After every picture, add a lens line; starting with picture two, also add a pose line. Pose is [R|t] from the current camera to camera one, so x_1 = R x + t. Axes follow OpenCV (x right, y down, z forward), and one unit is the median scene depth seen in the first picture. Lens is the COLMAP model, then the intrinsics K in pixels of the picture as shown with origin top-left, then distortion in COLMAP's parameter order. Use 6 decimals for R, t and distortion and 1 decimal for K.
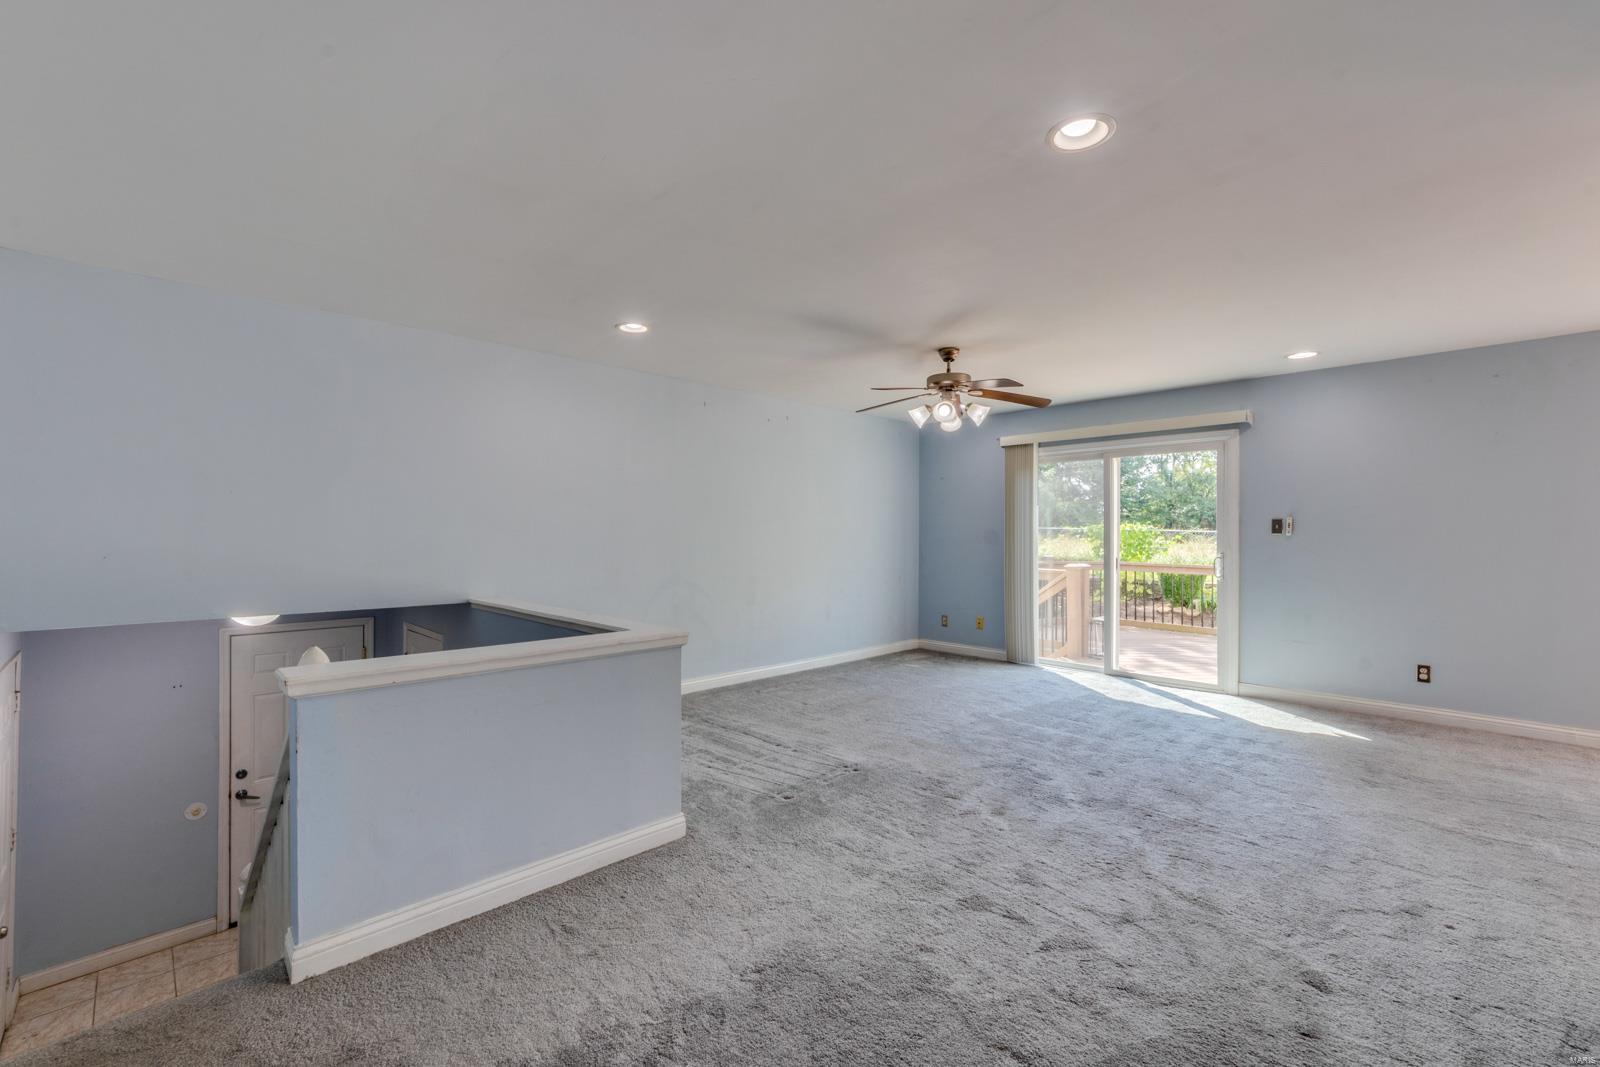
lens RADIAL K [[655.3, 0, 792.2], [0, 655.3, 537.3], [0, 0, 1]] dist [-0.000056, -0.000033]
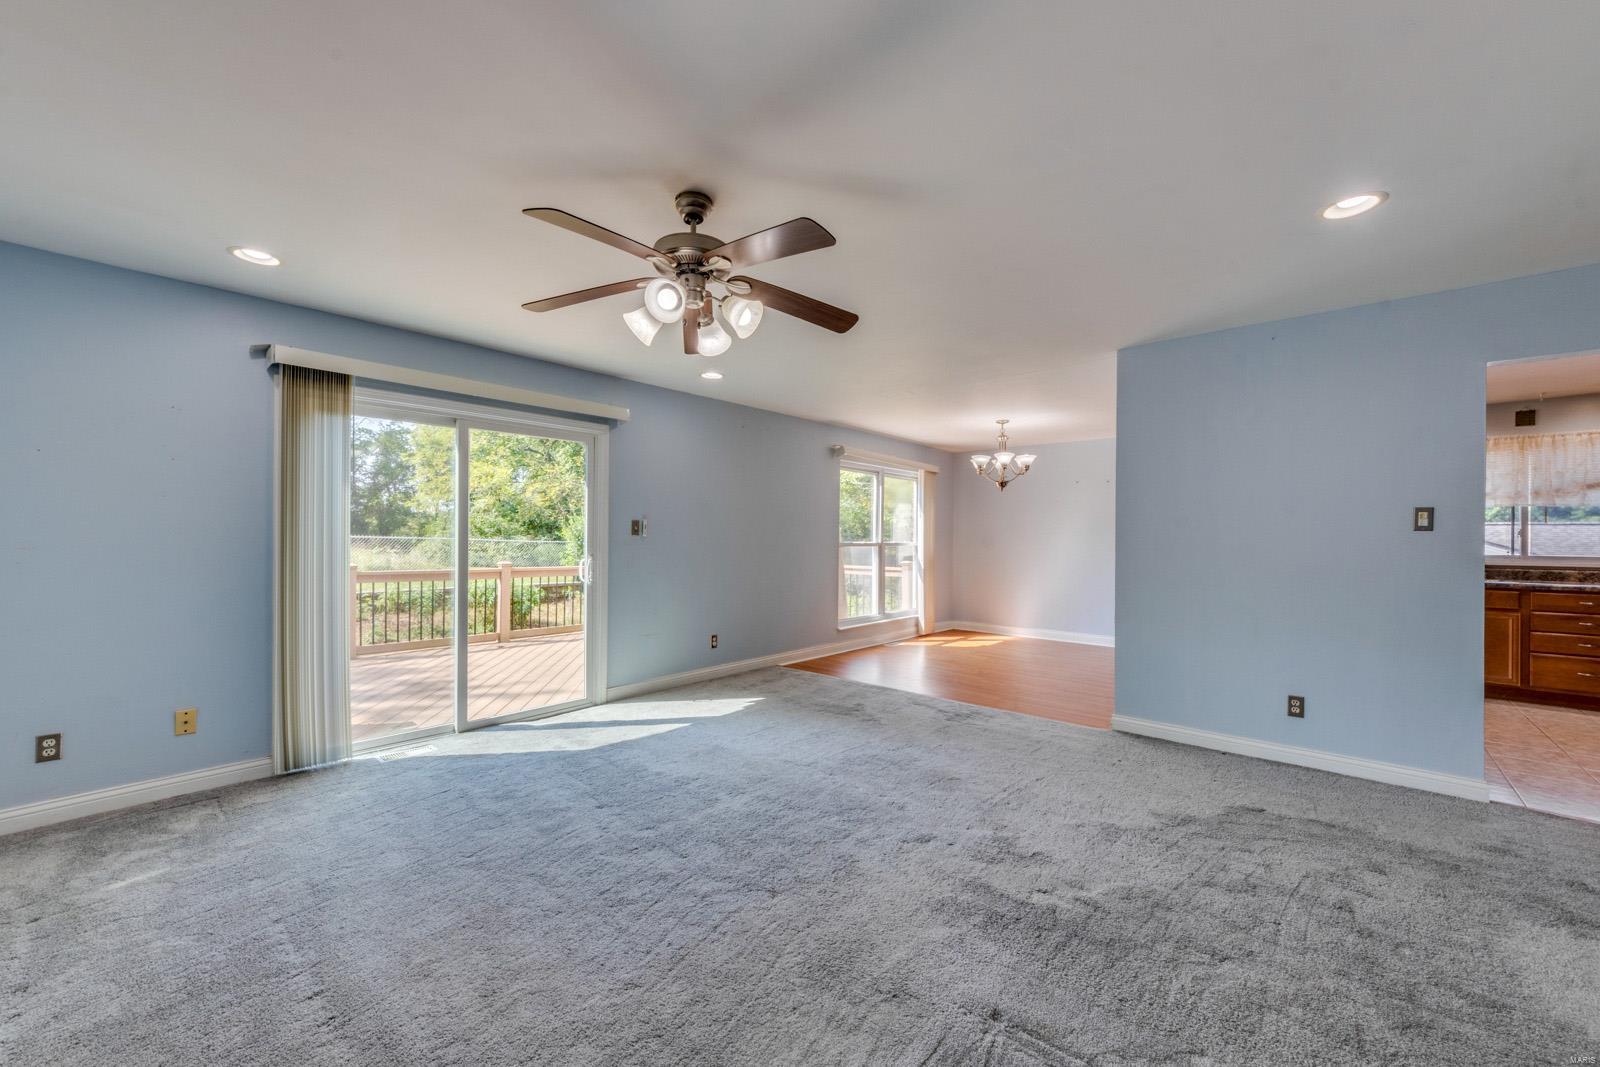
lens RADIAL K [[615.3, 0, 785.4], [0, 615.3, 556.2], [0, 0, 1]] dist [-0.000032, -0.000078]
pose [[-0.060118, -0.037570, 0.997484, -0.278946], [-0.003334, 0.999293, 0.037437, -0.010357], [-0.998186, -0.001075, -0.060201, 0.947795]]
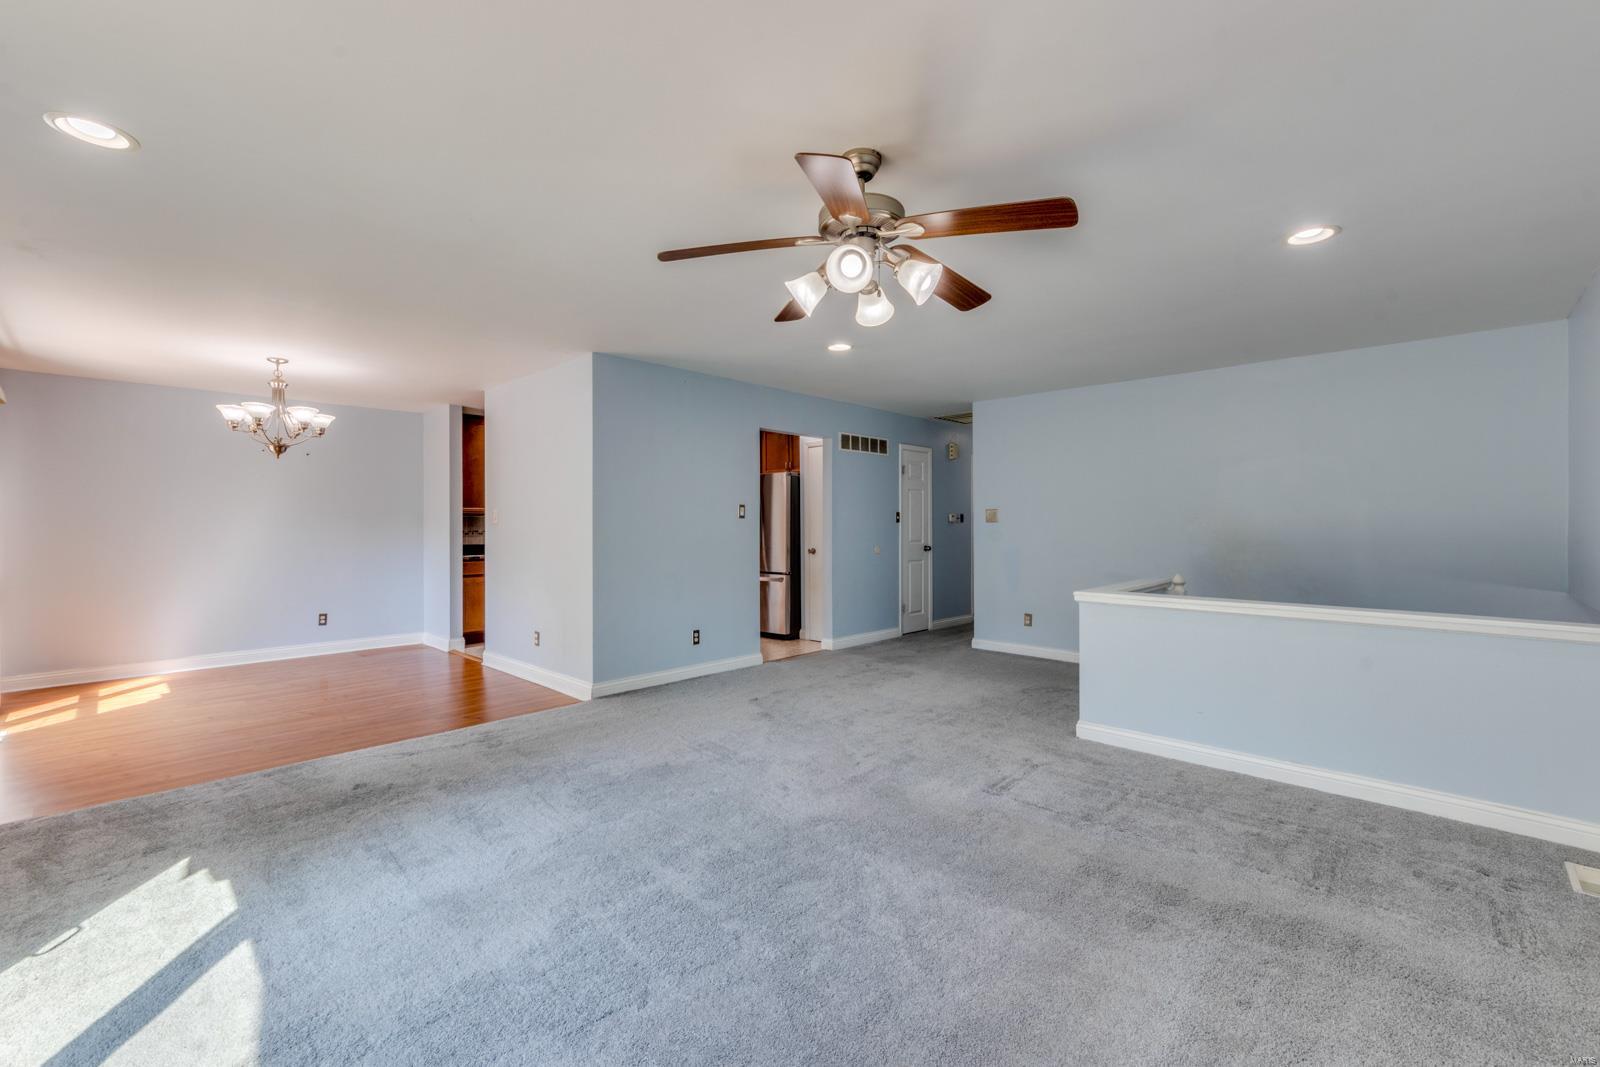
lens RADIAL K [[682.4, 0, 800.0], [0, 682.4, 533.5], [0, 0, 1]] dist [-0.001192, -0.000196]
pose [[-0.999058, -0.006091, -0.042974, 0.309831], [-0.006803, 0.999842, 0.016433, -0.009243], [0.042867, 0.016710, -0.998941, 1.524650]]
